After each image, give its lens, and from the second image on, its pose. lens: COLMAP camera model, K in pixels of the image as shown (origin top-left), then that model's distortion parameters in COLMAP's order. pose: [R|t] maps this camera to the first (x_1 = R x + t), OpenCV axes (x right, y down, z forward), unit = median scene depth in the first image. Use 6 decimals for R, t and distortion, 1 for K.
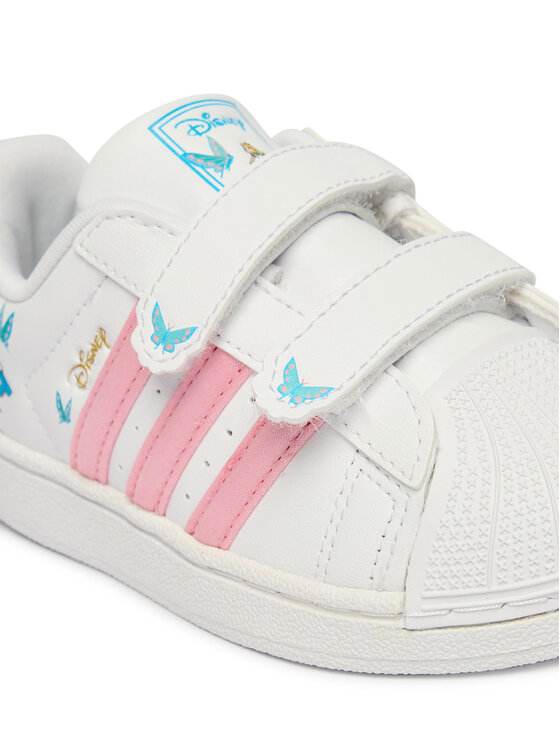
lens RADIAL K [[2115.2, 0, 280.0], [0, 2115.2, 373.0], [0, 0, 1]] dist [-0.156406, -0.314355]
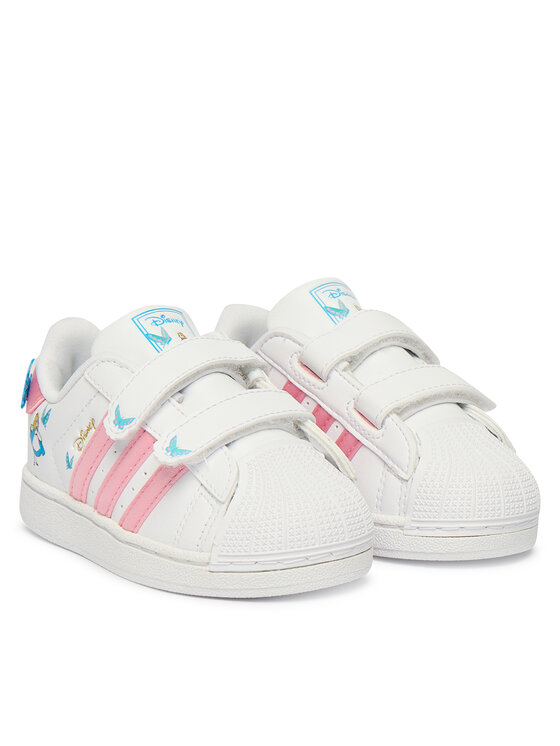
lens RADIAL K [[2197.5, 0, 280.0], [0, 2197.5, 373.0], [0, 0, 1]] dist [0.031257, 0.159510]
pose [[0.990206, 0.122803, -0.066414, 0.222571], [-0.129802, 0.984958, -0.114057, 0.151405], [0.051409, 0.121560, 0.991252, -1.025934]]
